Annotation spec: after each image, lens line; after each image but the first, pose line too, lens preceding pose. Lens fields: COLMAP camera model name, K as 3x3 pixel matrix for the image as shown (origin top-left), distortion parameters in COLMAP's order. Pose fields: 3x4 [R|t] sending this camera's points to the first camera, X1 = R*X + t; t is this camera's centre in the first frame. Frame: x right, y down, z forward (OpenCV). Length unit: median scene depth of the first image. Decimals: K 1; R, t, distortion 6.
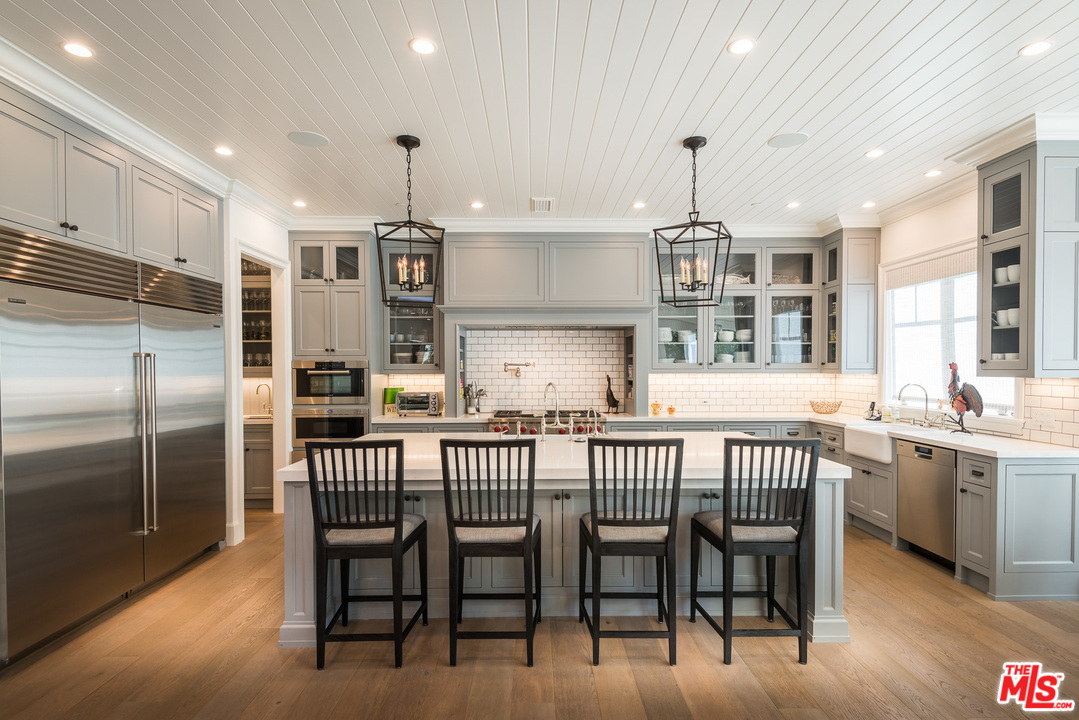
lens RADIAL K [[513.9, 0, 541.4], [0, 513.9, 382.0], [0, 0, 1]] dist [0.044966, -0.027492]
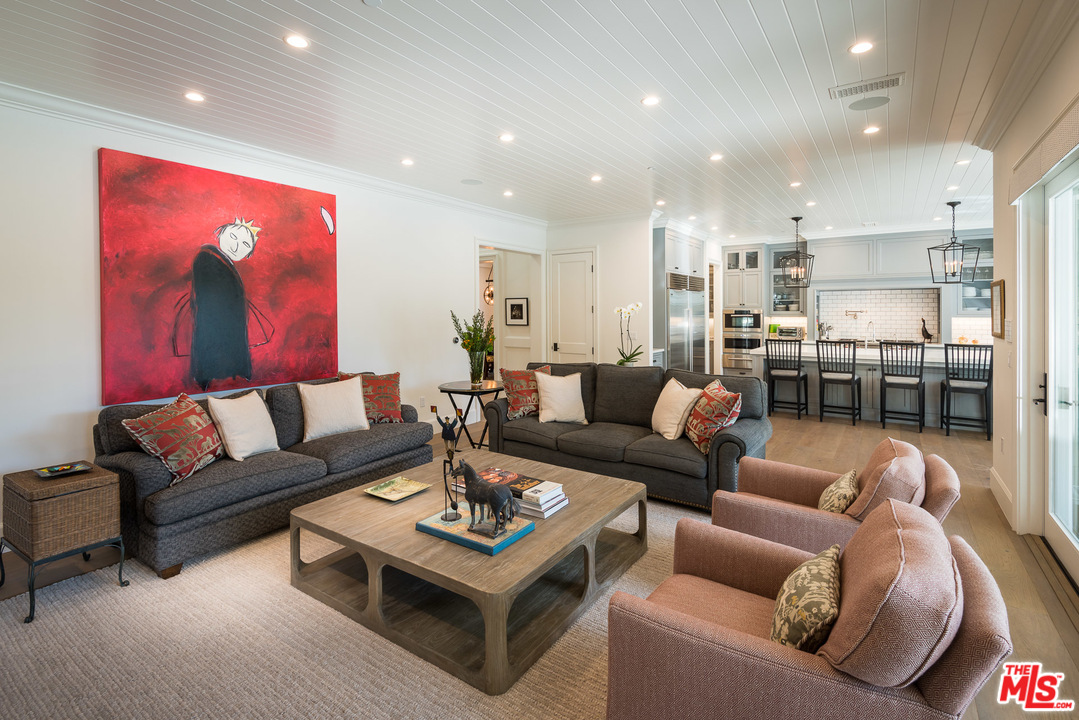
lens RADIAL K [[507.9, 0, 537.1], [0, 507.9, 315.4], [0, 0, 1]] dist [0.035059, -0.024185]
pose [[0.811906, 0.006412, -0.583753, 0.096080], [-0.010006, 0.999946, -0.002933, -0.006681], [0.583703, 0.008222, 0.811926, -1.047773]]
